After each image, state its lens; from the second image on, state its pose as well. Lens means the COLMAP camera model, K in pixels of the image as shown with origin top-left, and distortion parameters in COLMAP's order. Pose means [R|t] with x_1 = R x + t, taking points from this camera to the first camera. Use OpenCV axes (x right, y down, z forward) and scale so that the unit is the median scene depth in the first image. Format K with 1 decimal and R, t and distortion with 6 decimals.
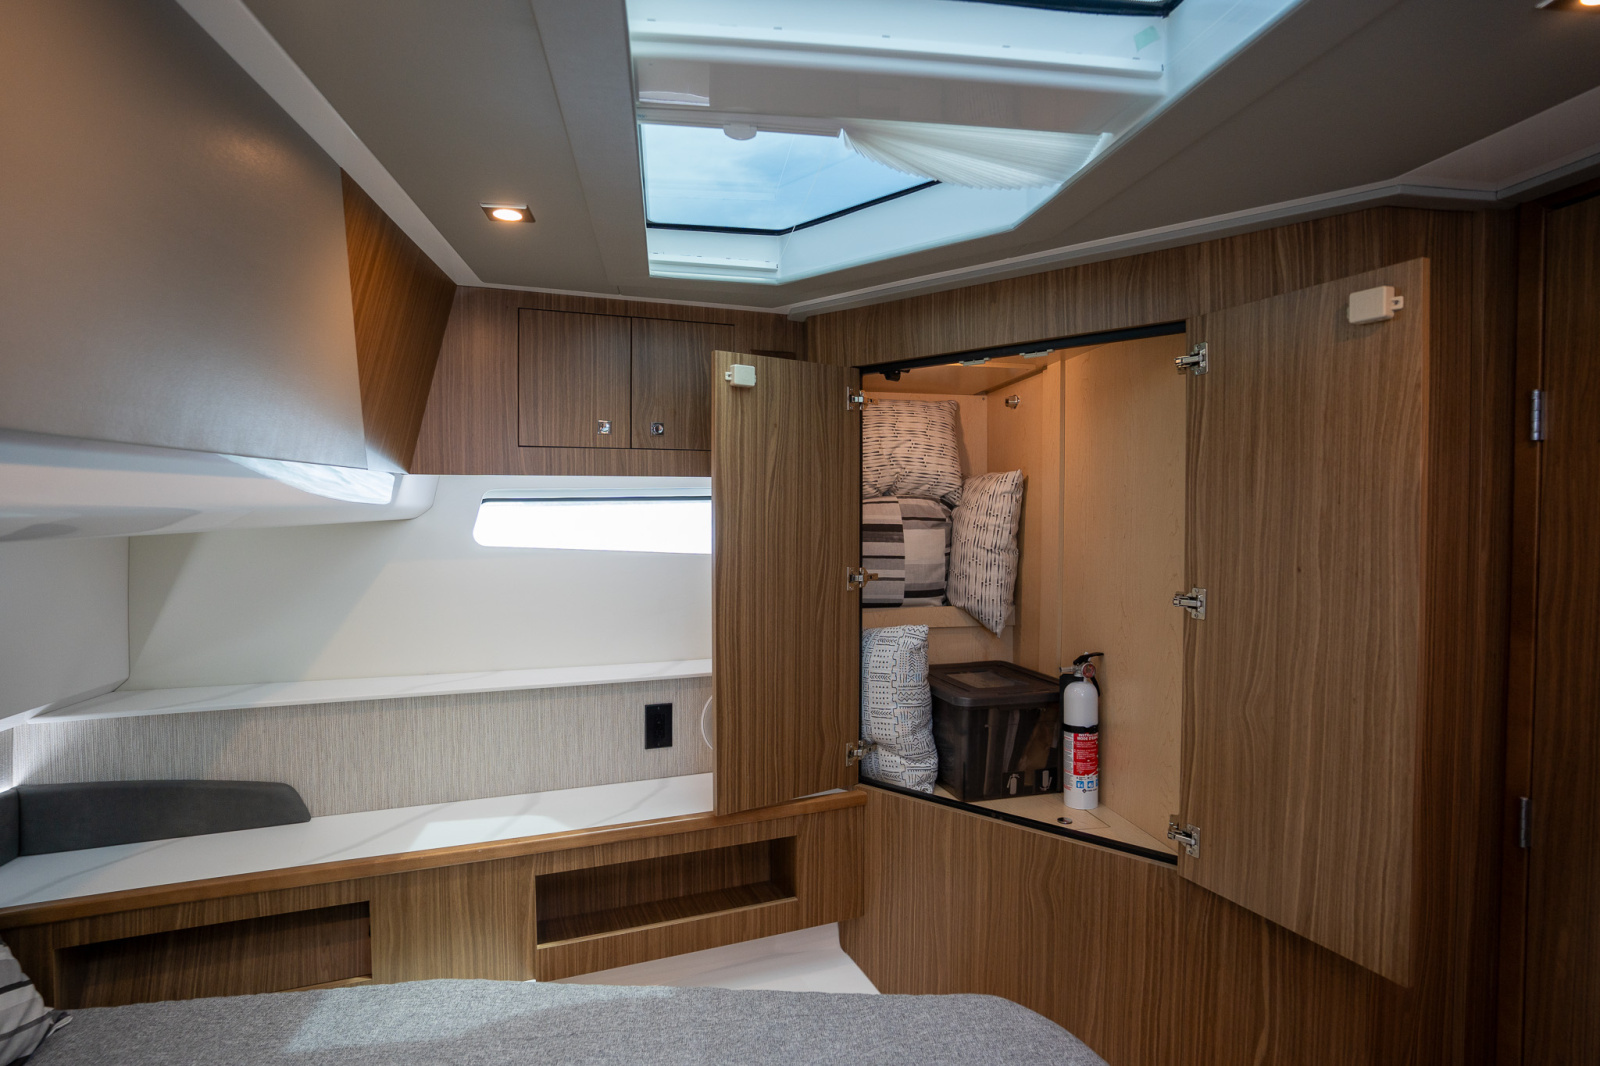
lens RADIAL K [[805.1, 0, 789.9], [0, 805.1, 534.2], [0, 0, 1]] dist [-0.061319, 0.027234]
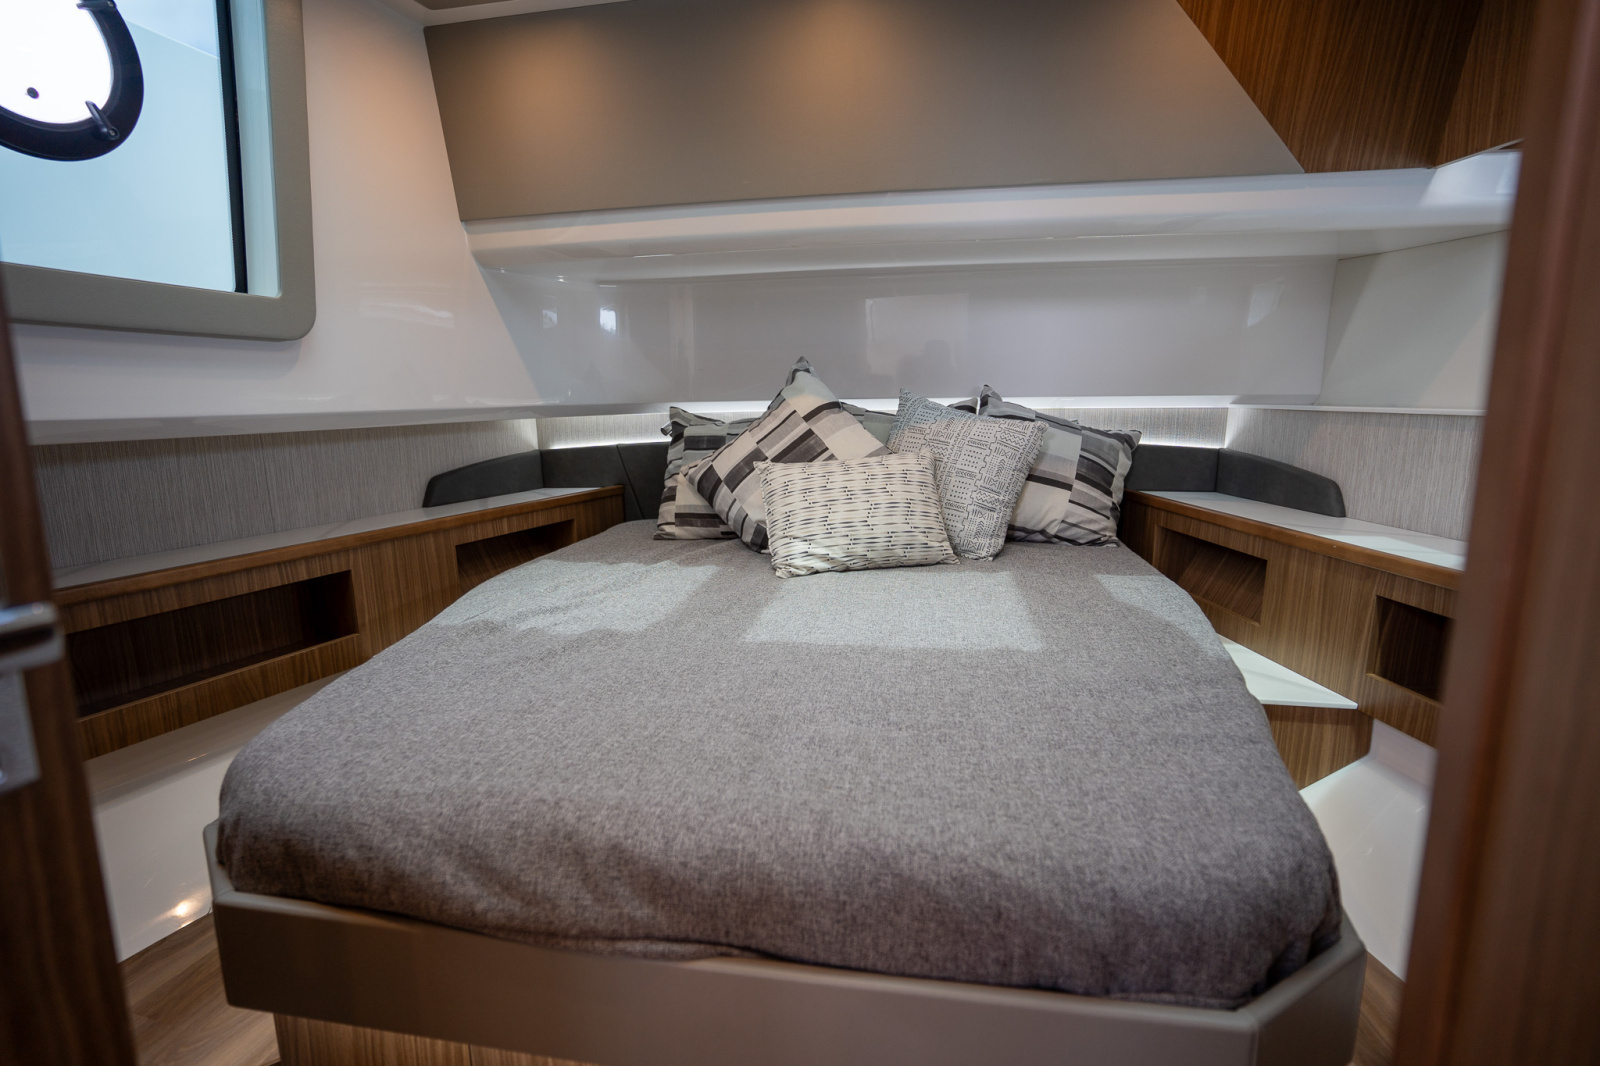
lens RADIAL K [[805.1, 0, 789.9], [0, 805.1, 534.2], [0, 0, 1]] dist [-0.061319, 0.027234]
pose [[-0.321887, 0.158369, -0.933439, 0.731179], [-0.015693, 0.984883, 0.172509, 0.213891], [0.946648, 0.070177, -0.314535, 0.631677]]
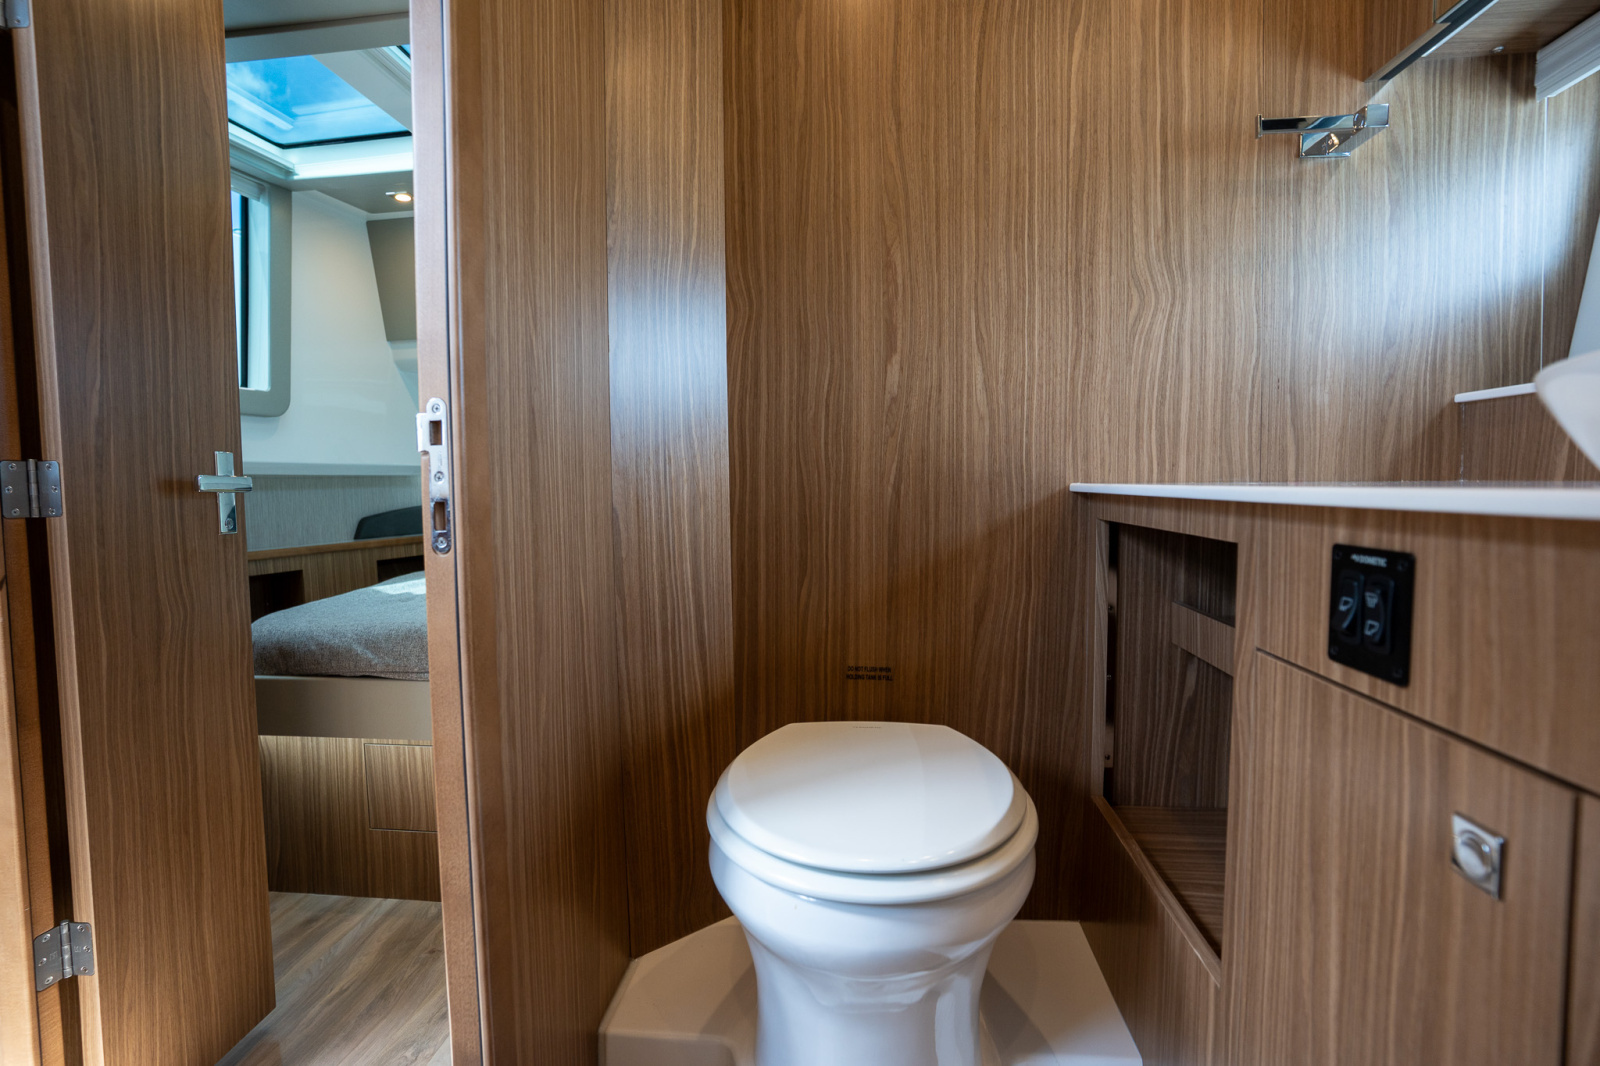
lens RADIAL K [[805.1, 0, 789.9], [0, 805.1, 534.2], [0, 0, 1]] dist [-0.061319, 0.027234]
pose [[-0.252675, 0.058117, -0.965804, 1.415071], [-0.012429, 0.997917, 0.063301, 0.297154], [0.967471, 0.027998, -0.251427, 1.271171]]
